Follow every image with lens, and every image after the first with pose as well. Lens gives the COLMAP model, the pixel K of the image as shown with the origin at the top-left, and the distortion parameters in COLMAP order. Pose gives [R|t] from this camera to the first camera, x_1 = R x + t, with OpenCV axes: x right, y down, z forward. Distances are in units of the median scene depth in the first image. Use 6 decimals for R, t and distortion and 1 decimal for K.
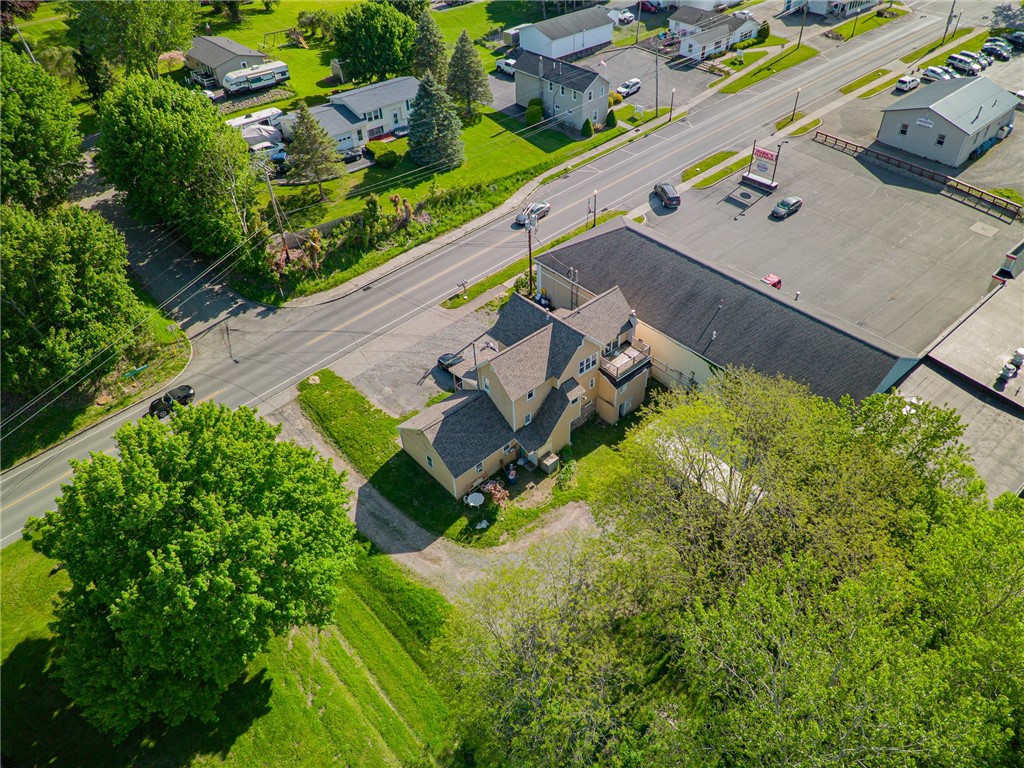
lens RADIAL K [[706.1, 0, 528.3], [0, 706.1, 382.5], [0, 0, 1]] dist [0.004674, 0.001228]
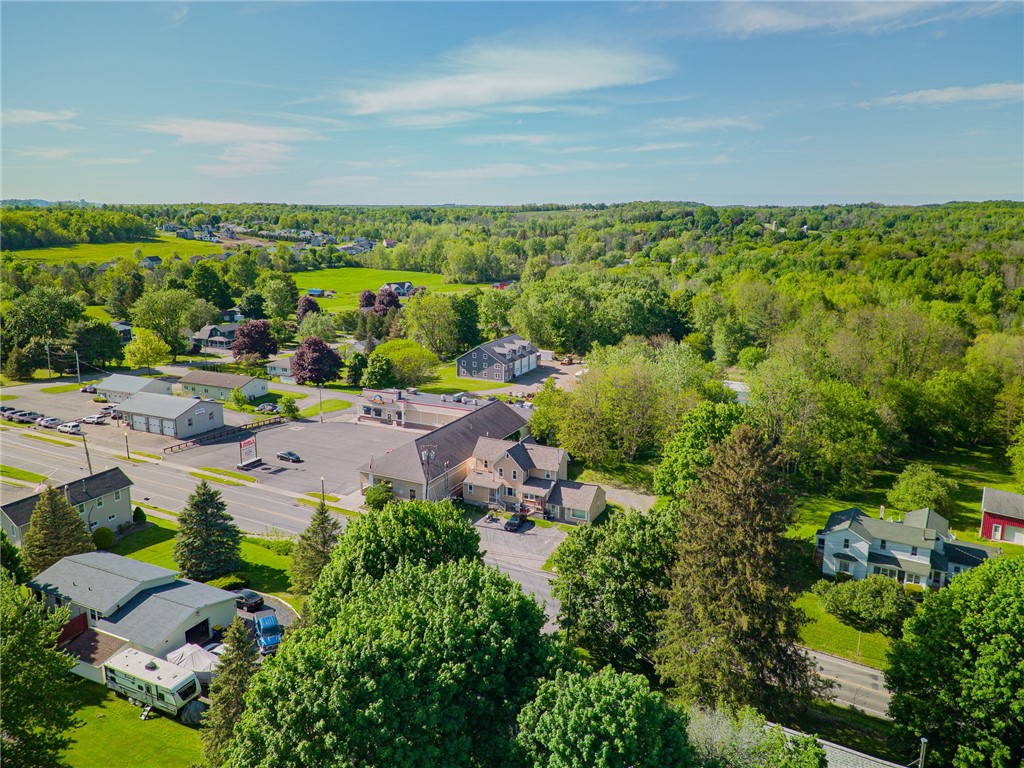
lens RADIAL K [[719.3, 0, 545.8], [0, 719.3, 382.5], [0, 0, 1]] dist [-0.084602, -0.000671]
pose [[-0.389142, -0.205102, 0.898054, -1.115201], [0.608042, 0.675156, 0.417670, -0.636738], [-0.691992, 0.708588, -0.138021, 0.725417]]
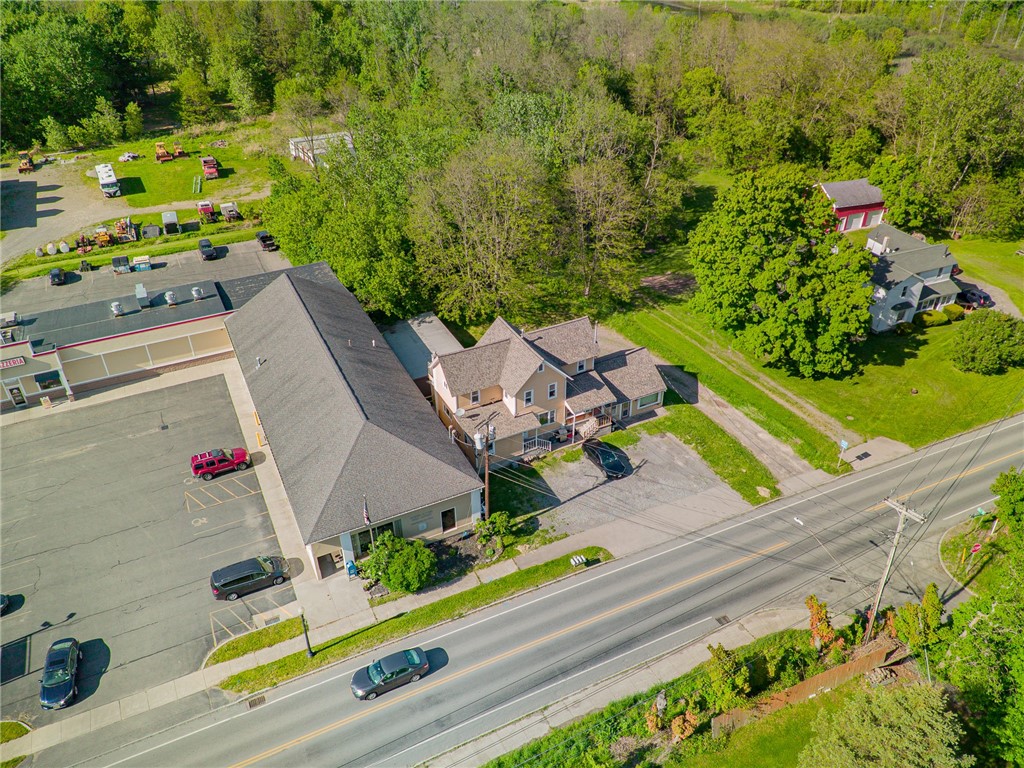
lens RADIAL K [[777.8, 0, 512.0], [0, 777.8, 384.0], [0, 0, 1]] dist [0.001975, 0.001732]
pose [[-0.961765, -0.141130, 0.234713, -0.159666], [0.190476, 0.271112, 0.943513, -0.782151], [-0.196792, 0.952145, -0.233864, 0.886381]]
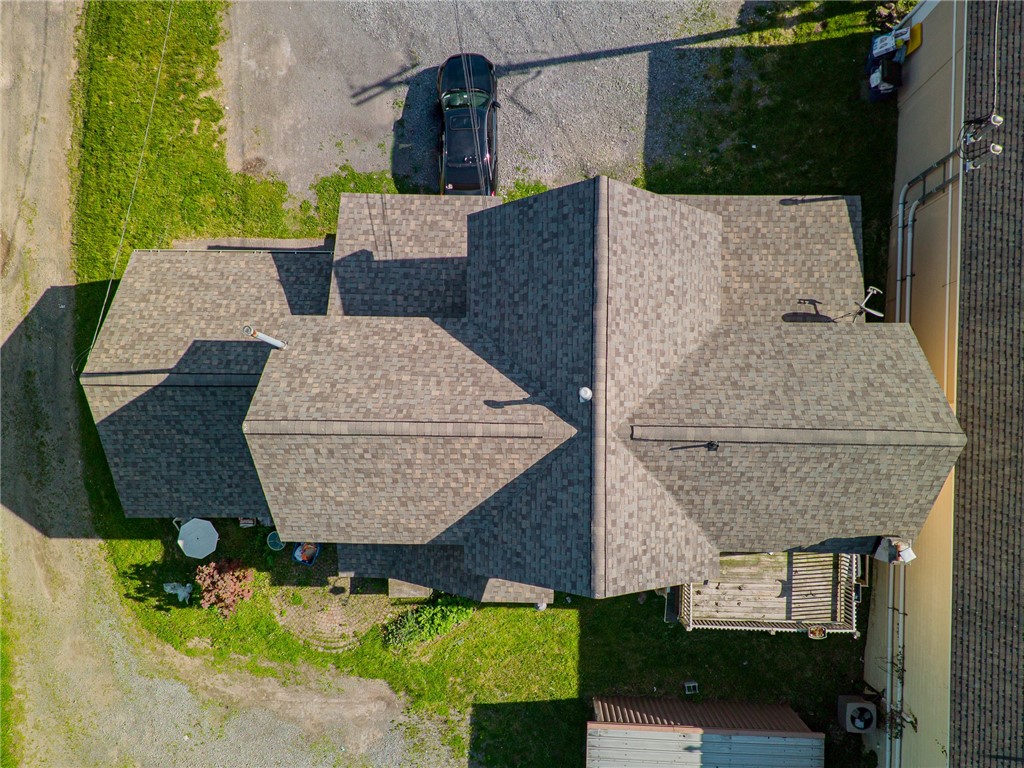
lens RADIAL K [[777.8, 0, 512.0], [0, 777.8, 384.0], [0, 0, 1]] dist [0.001975, 0.001732]
pose [[0.722628, 0.689458, -0.049566, 0.011553], [-0.418382, 0.493335, 0.762612, -0.191129], [0.550241, -0.530347, 0.644955, 0.539606]]
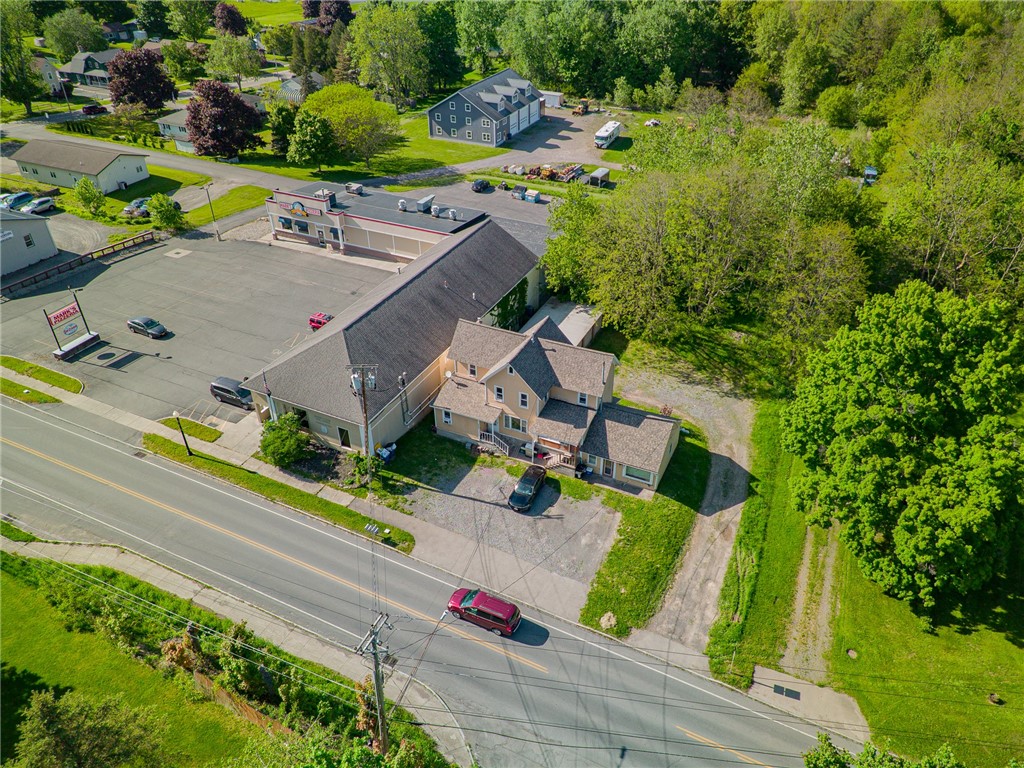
lens RADIAL K [[714.0, 0, 531.8], [0, 714.0, 405.4], [0, 0, 1]] dist [0.008075, -0.019488]
pose [[-0.383402, -0.542588, 0.747396, -0.539593], [0.612435, 0.456373, 0.645483, -0.484754], [-0.691322, 0.705211, 0.157325, 0.594354]]
